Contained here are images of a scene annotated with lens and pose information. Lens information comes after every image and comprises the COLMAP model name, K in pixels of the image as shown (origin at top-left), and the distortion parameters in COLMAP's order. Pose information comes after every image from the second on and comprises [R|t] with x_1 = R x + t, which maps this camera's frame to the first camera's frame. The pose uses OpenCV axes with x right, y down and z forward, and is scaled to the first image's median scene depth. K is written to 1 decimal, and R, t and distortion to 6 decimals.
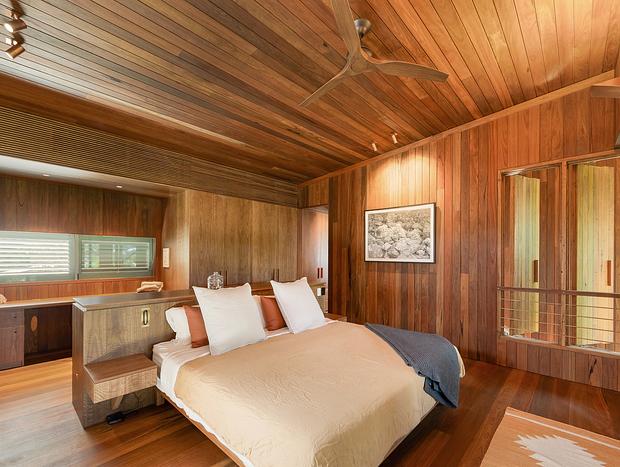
lens RADIAL K [[281.4, 0, 307.6], [0, 281.4, 259.2], [0, 0, 1]] dist [0.000360, 0.000286]
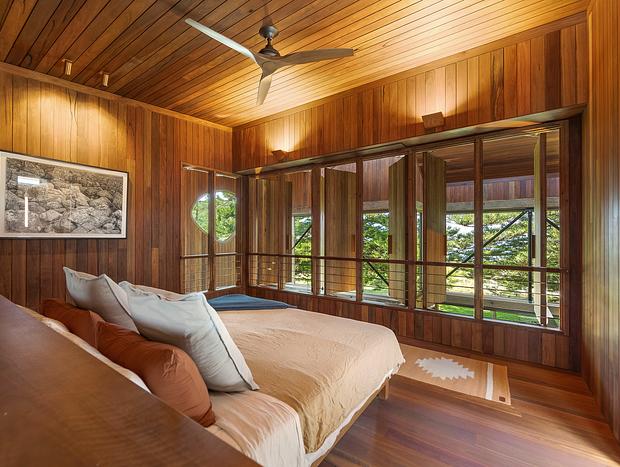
lens RADIAL K [[281.4, 0, 310.6], [0, 281.4, 233.7], [0, 0, 1]] dist [0.000360, 0.000286]
pose [[-0.143860, 0.005535, 0.989583, -0.509715], [0.004632, 0.999977, -0.004920, 0.004893], [-0.989587, 0.003876, -0.143883, 0.518361]]
